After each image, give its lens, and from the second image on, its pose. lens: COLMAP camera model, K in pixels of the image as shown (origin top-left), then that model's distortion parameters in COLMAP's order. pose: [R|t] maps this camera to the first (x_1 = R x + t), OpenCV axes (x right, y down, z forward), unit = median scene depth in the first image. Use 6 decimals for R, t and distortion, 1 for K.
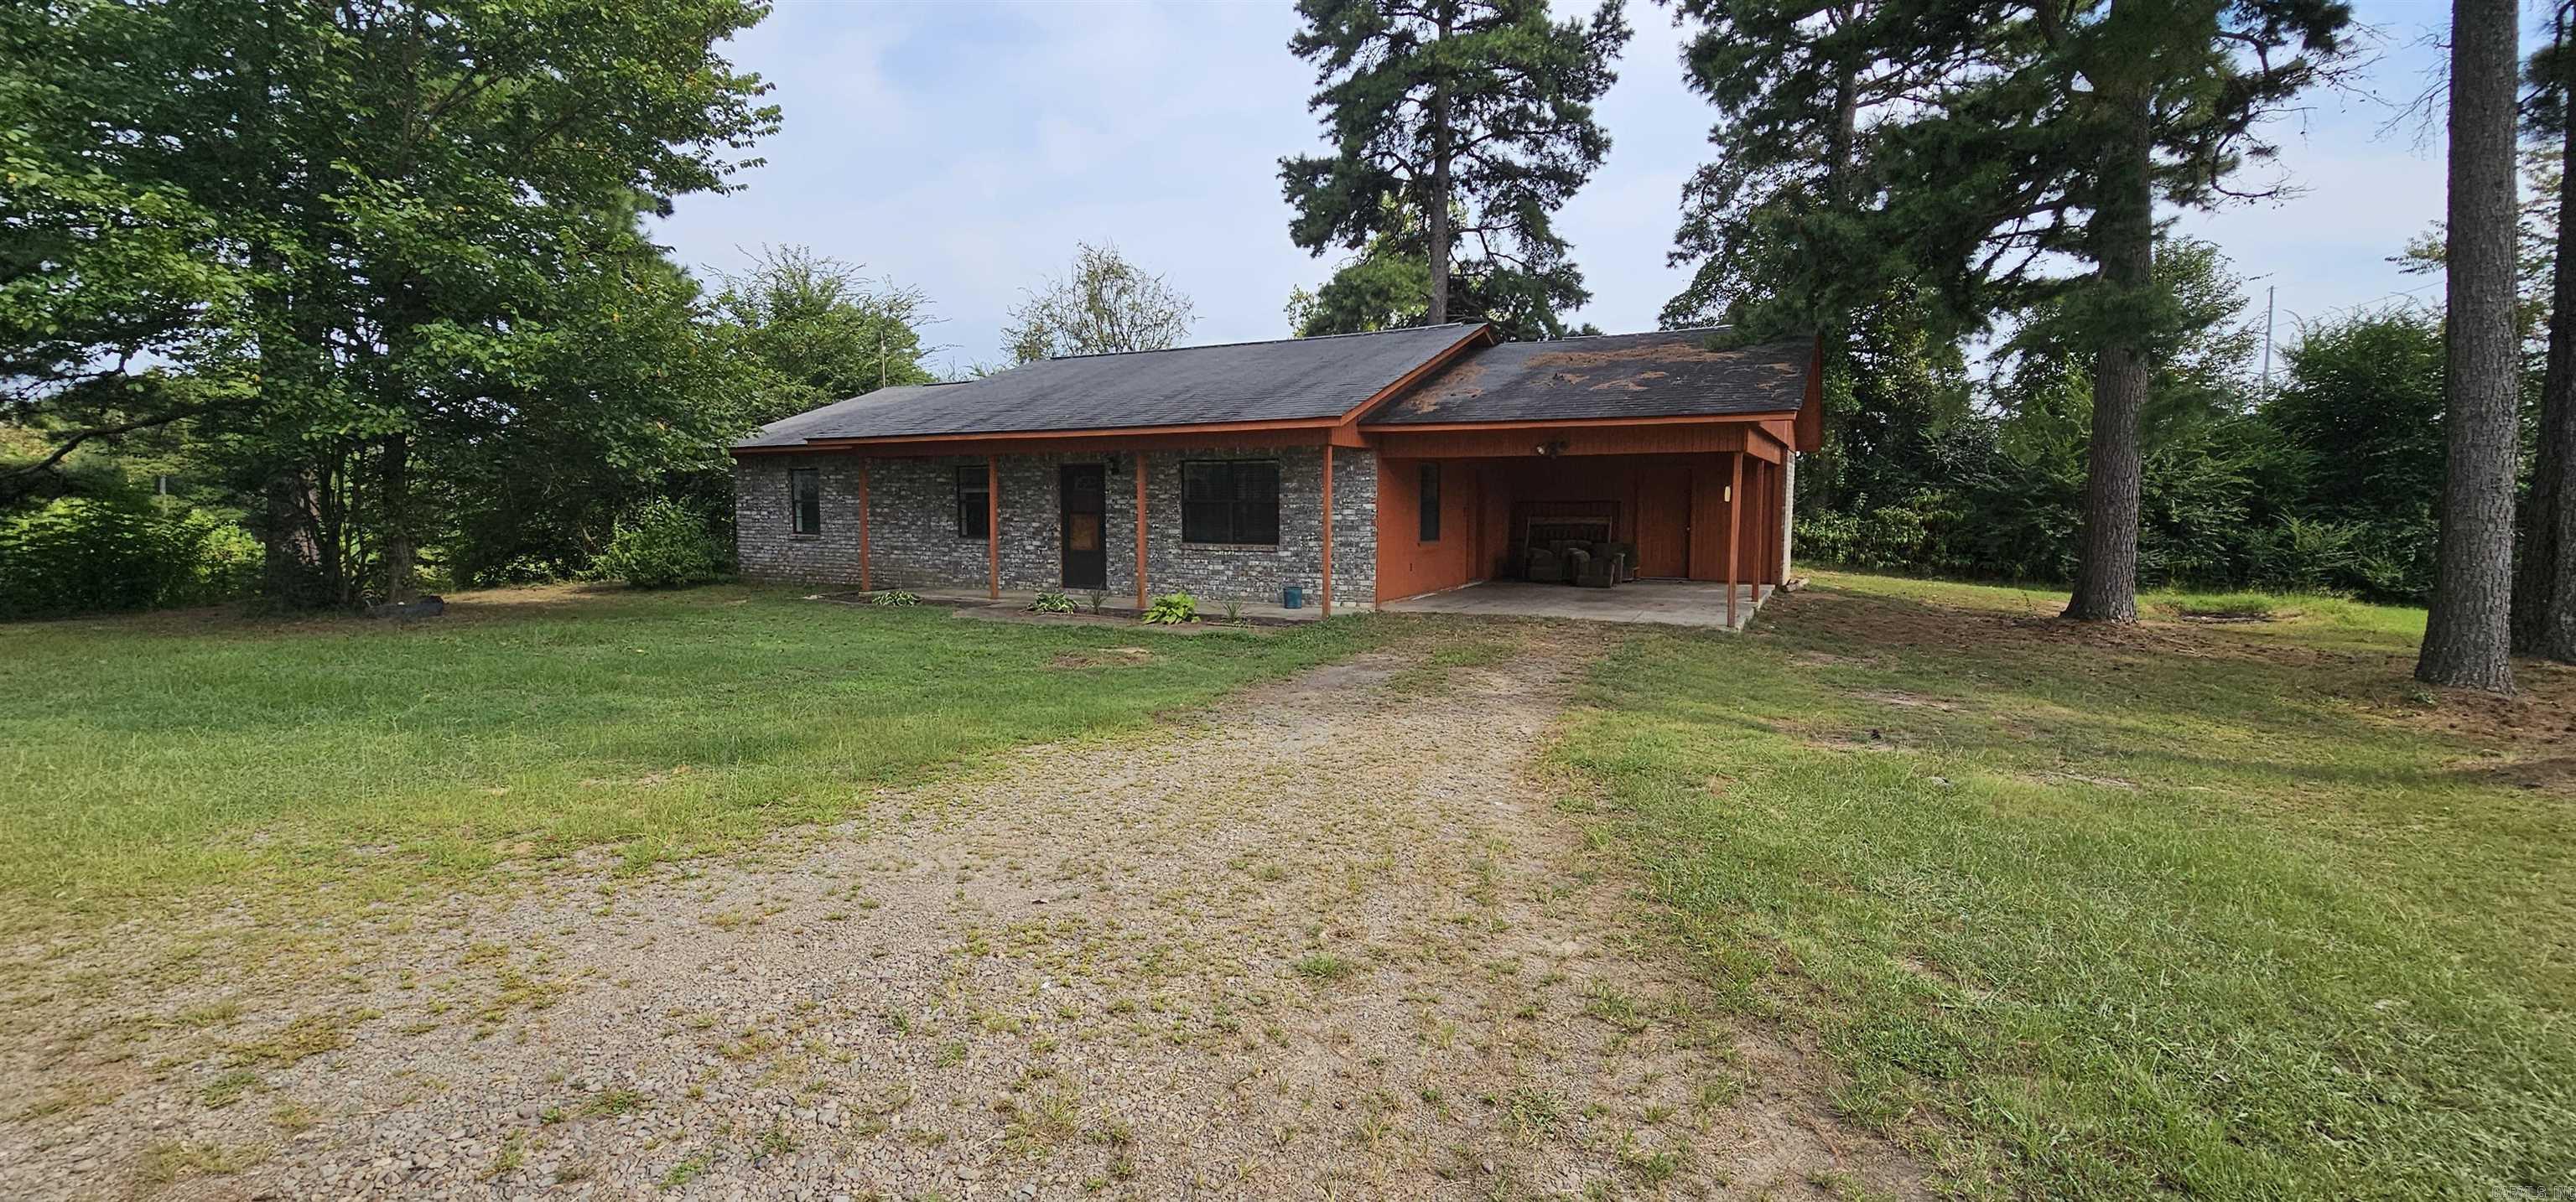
lens RADIAL K [[1064.7, 0, 1283.3], [0, 1064.7, 594.2], [0, 0, 1]] dist [-0.000339, -0.000272]
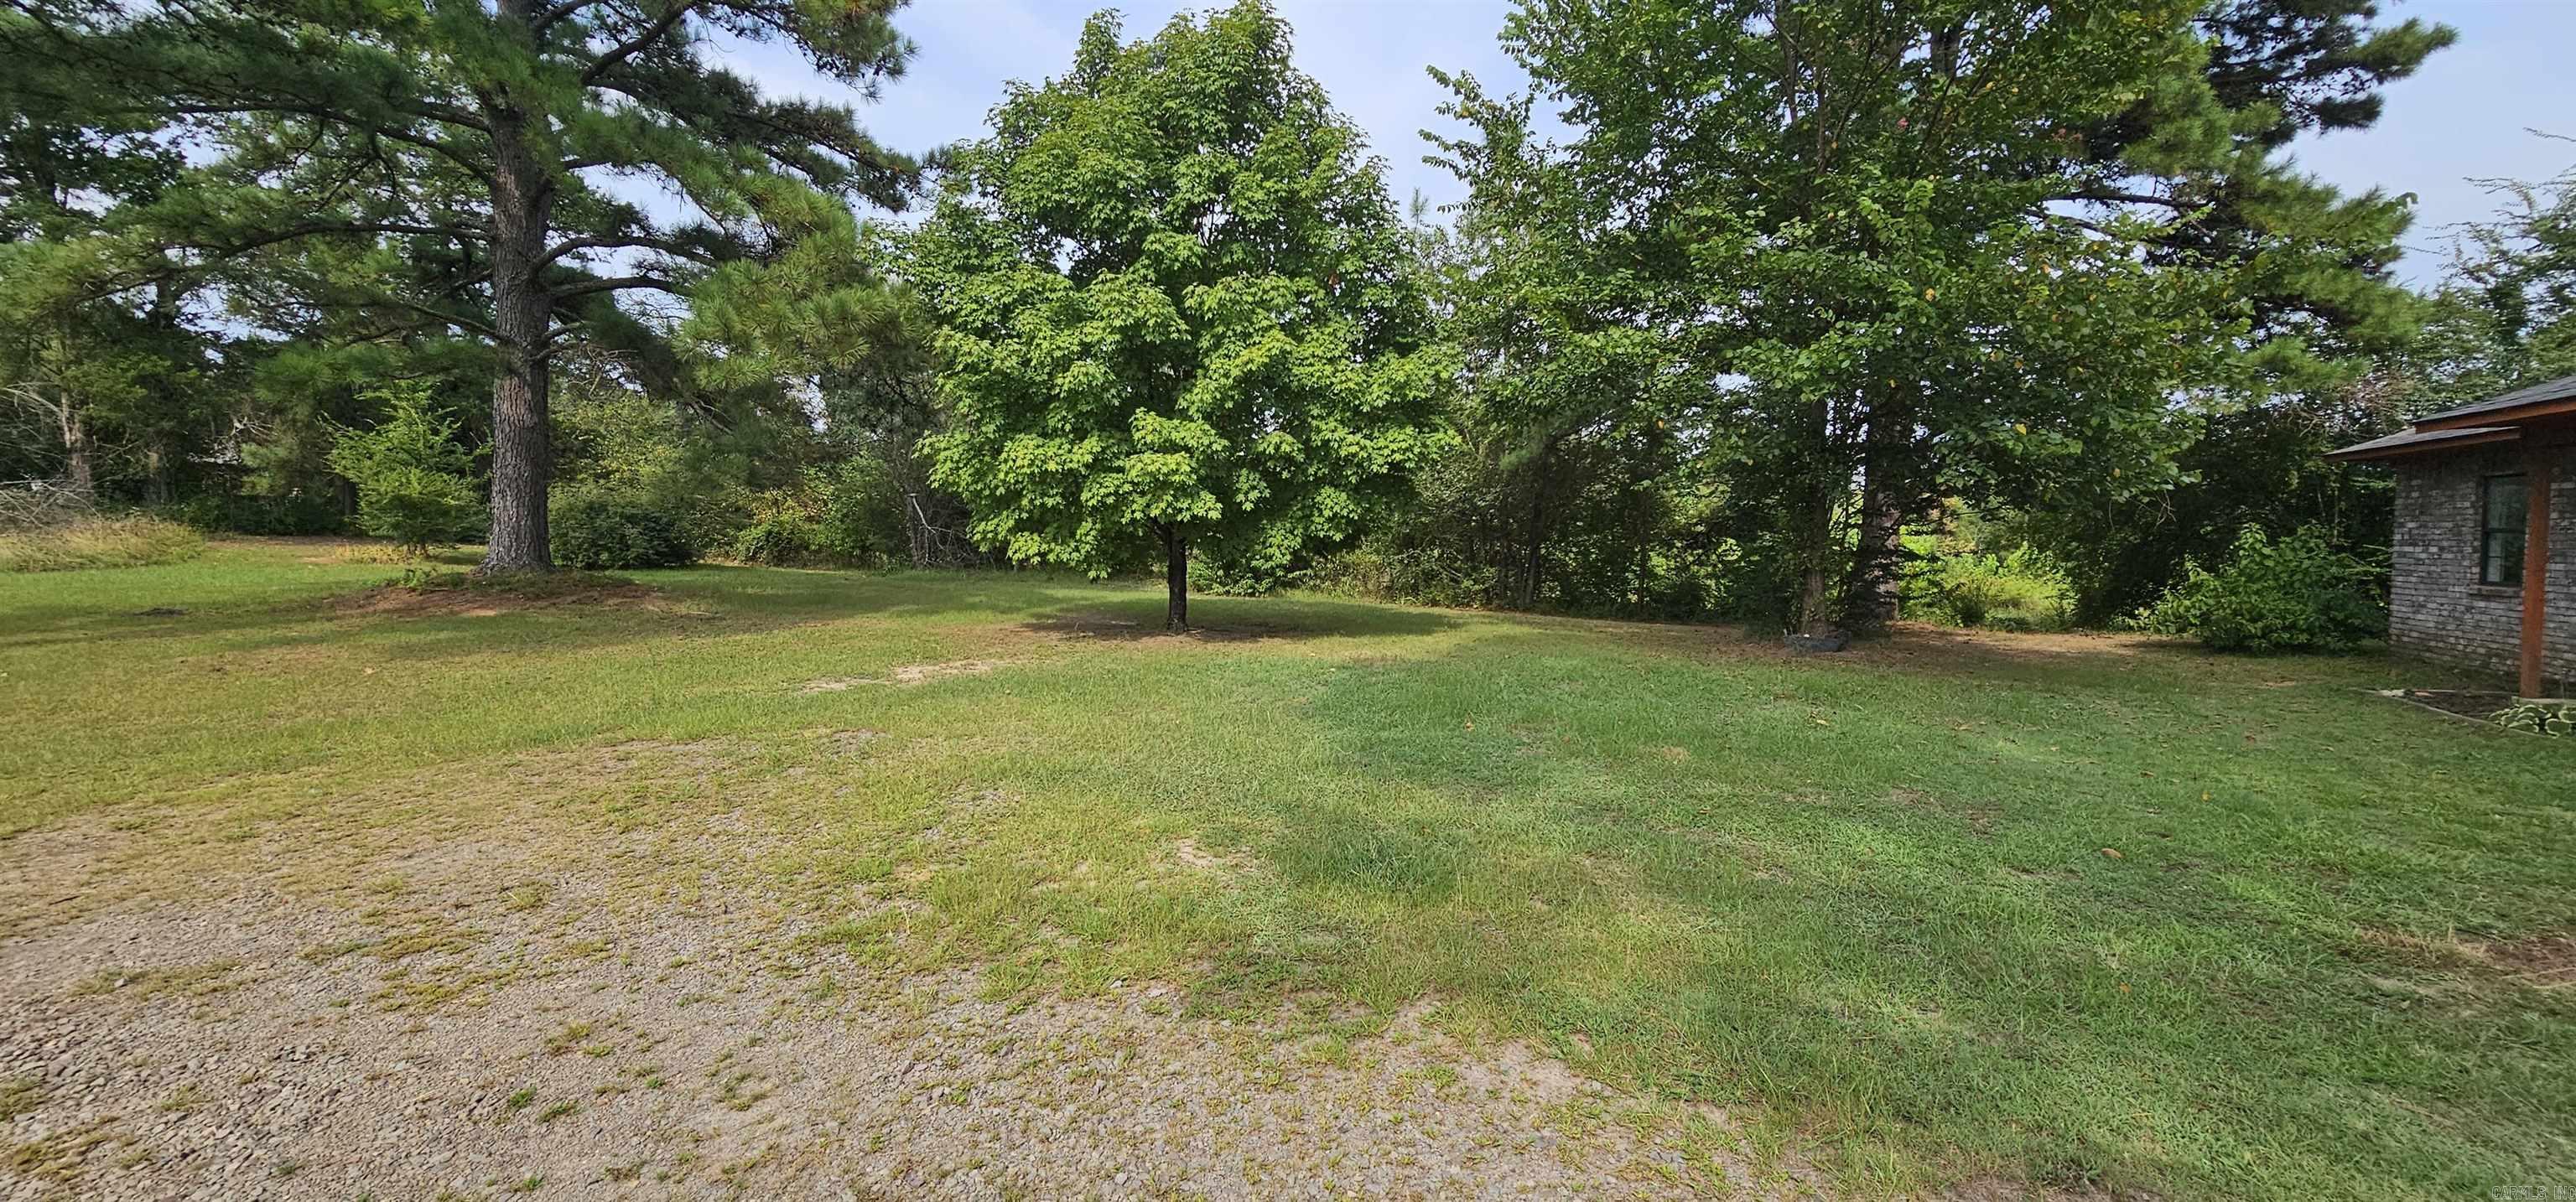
lens RADIAL K [[1064.7, 0, 1283.3], [0, 1064.7, 594.2], [0, 0, 1]] dist [-0.000339, -0.000272]
pose [[0.105632, 0.052657, -0.993010, 0.068304], [-0.086337, 0.995312, 0.043595, -0.022389], [0.990650, 0.081128, 0.109683, 0.308324]]
